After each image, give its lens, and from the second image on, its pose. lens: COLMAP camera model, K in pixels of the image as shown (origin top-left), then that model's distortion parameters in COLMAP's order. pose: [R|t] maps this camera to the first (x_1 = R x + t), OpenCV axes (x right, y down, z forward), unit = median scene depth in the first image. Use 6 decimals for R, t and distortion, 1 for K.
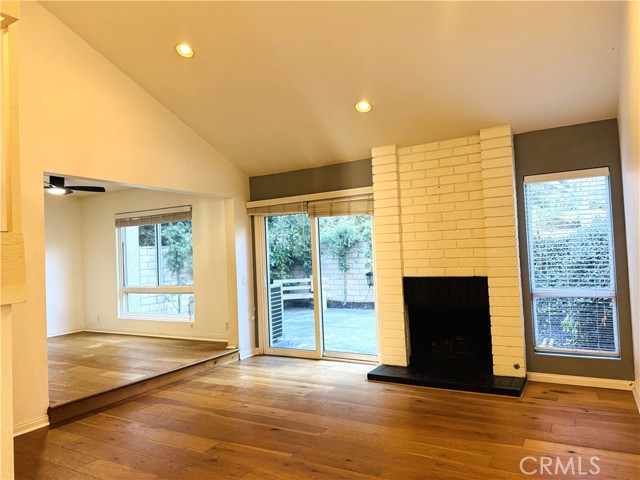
lens RADIAL K [[452.1, 0, 324.9], [0, 452.1, 240.4], [0, 0, 1]] dist [0.026517, -0.029131]
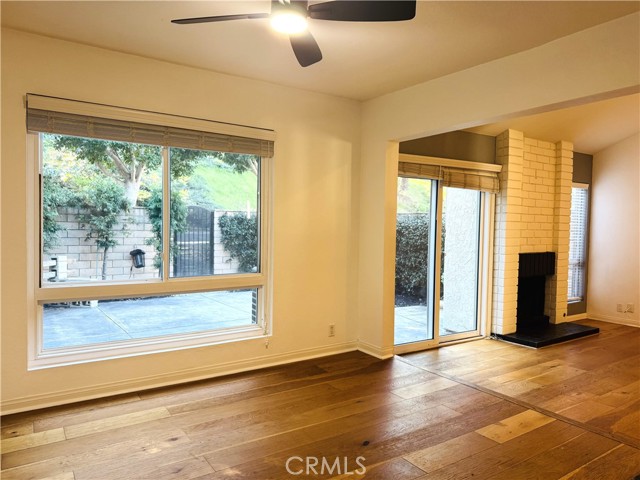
lens RADIAL K [[452.1, 0, 316.7], [0, 452.1, 242.4], [0, 0, 1]] dist [0.026517, -0.029131]
pose [[0.433375, 0.015380, 0.901083, -1.001870], [-0.061536, 0.998026, 0.012561, 0.067485], [-0.899111, -0.060893, 0.433465, 0.916412]]
